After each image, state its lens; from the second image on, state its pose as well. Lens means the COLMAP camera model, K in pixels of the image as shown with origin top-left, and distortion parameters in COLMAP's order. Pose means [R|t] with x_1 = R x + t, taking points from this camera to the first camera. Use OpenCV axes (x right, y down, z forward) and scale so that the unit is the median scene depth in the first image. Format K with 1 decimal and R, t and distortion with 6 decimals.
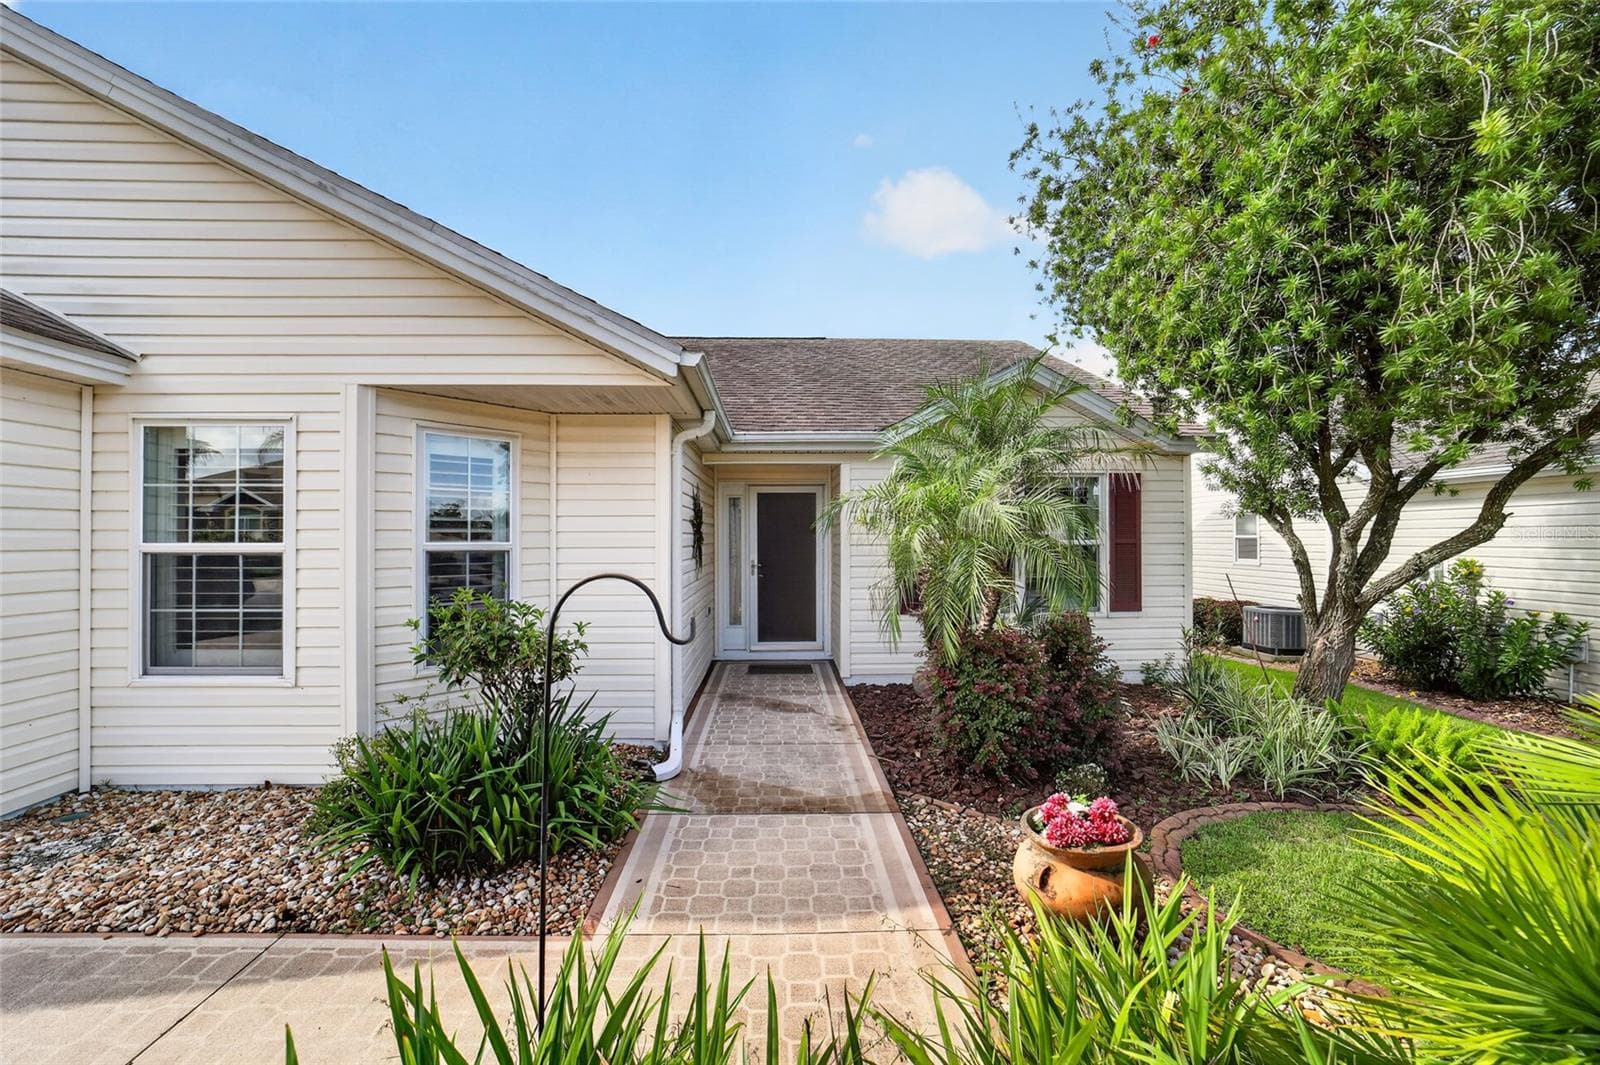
lens RADIAL K [[616.1, 0, 800.0], [0, 616.1, 532.5], [0, 0, 1]] dist [-0.001575, -0.000084]
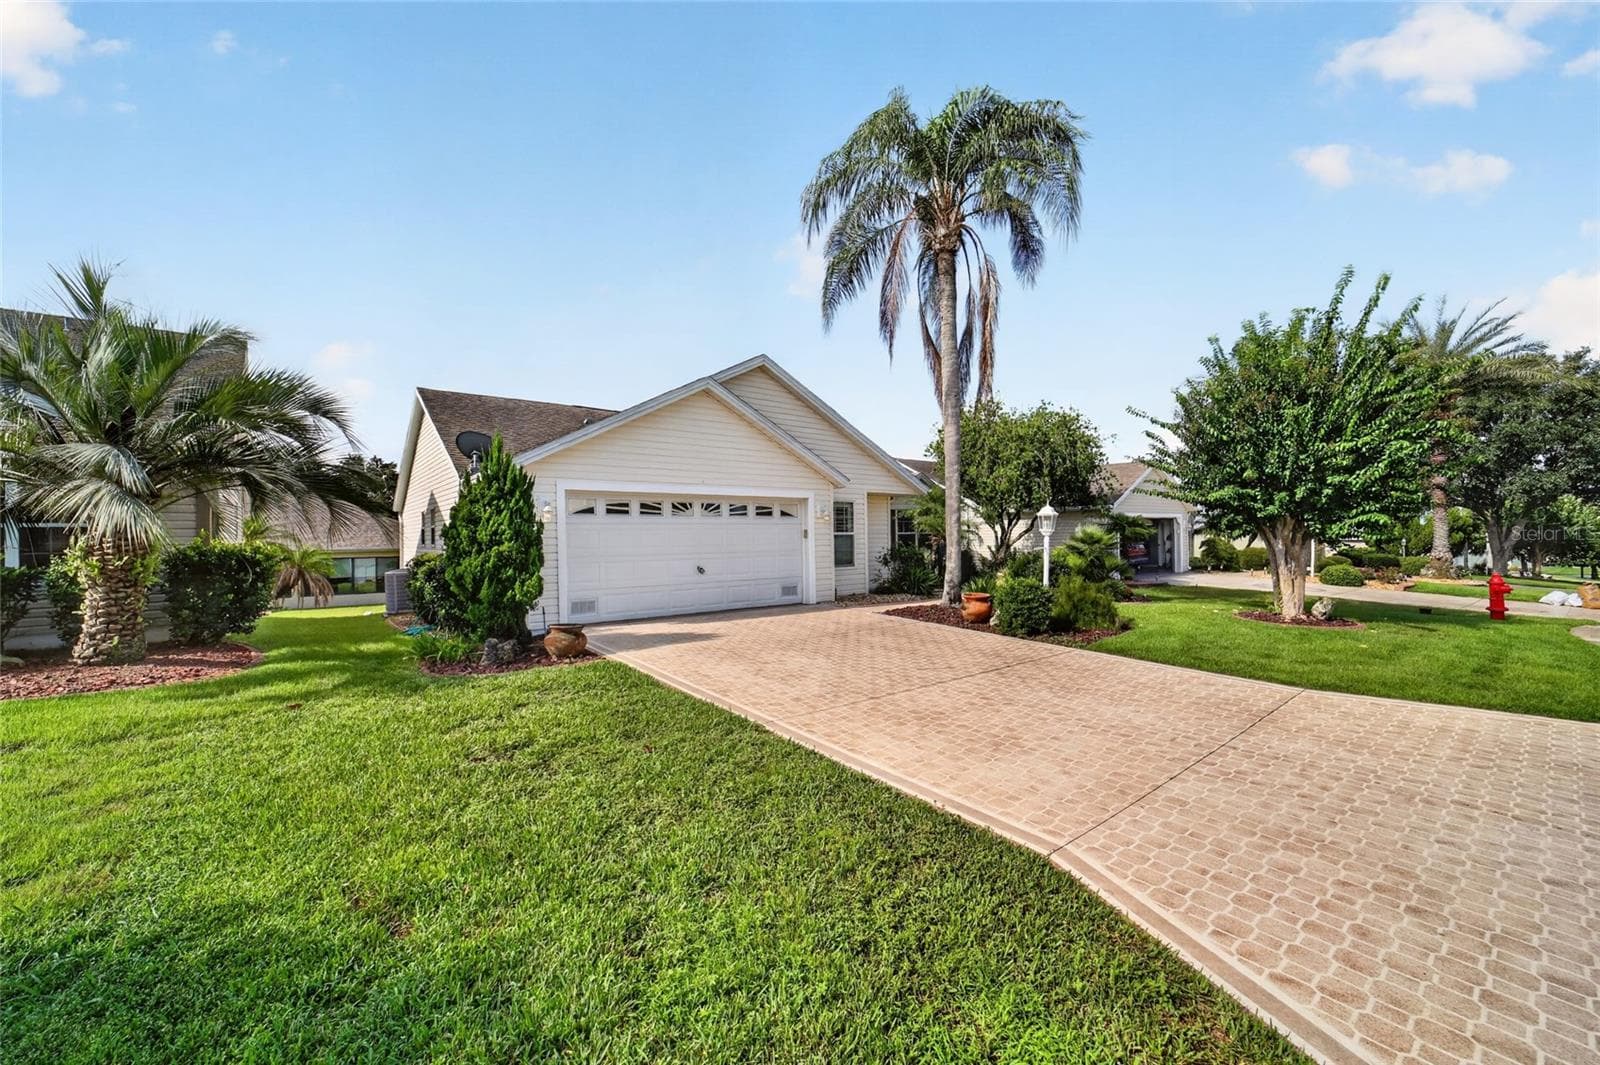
lens RADIAL K [[616.1, 0, 800.0], [0, 616.1, 532.5], [0, 0, 1]] dist [-0.001575, -0.000084]
pose [[0.798154, -0.004151, 0.602439, -3.043195], [-0.006748, 0.999852, 0.015829, -0.032986], [-0.602415, -0.016700, 0.798008, -1.666356]]
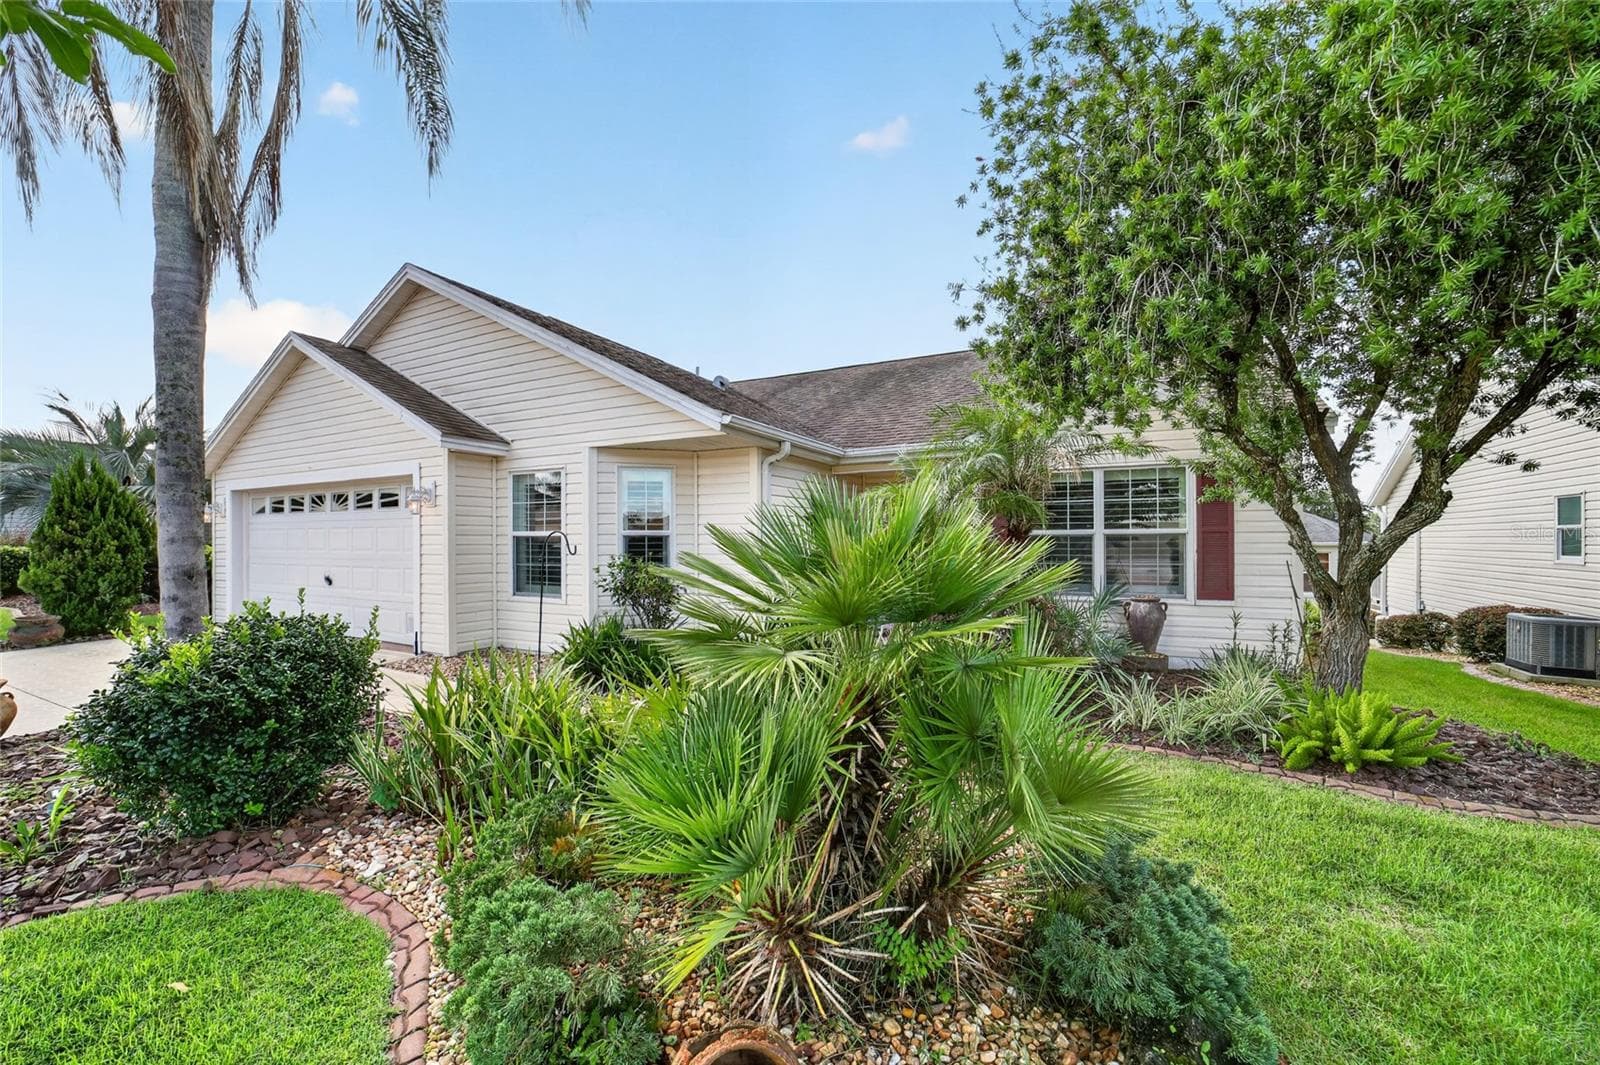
lens RADIAL K [[616.1, 0, 800.0], [0, 616.1, 532.5], [0, 0, 1]] dist [-0.001575, -0.000084]
pose [[0.880165, -0.005332, -0.474638, 0.663064], [0.005570, 0.999984, -0.000904, 0.024405], [0.474635, -0.001848, 0.880181, -0.317093]]
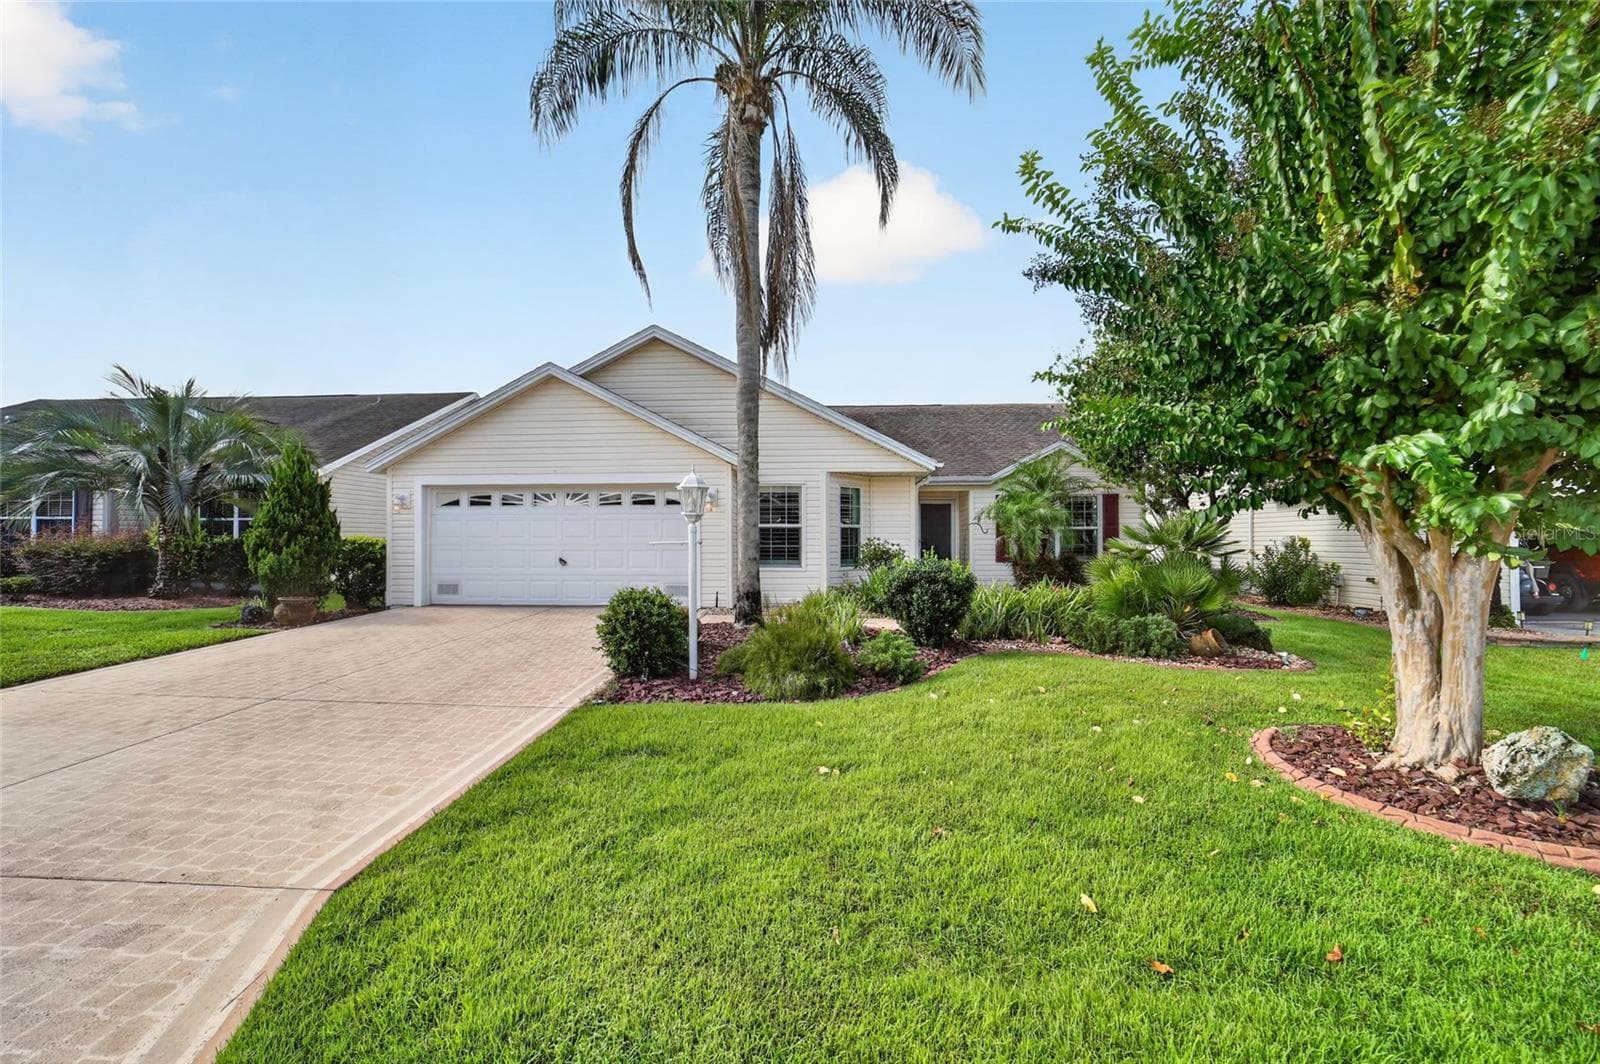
lens RADIAL K [[616.1, 0, 800.0], [0, 616.1, 532.0], [0, 0, 1]] dist [-0.001575, -0.000084]
pose [[0.996811, 0.003375, -0.079731, -0.531180], [-0.002289, 0.999903, 0.013709, 0.012033], [0.079770, -0.013483, 0.996722, -1.787270]]
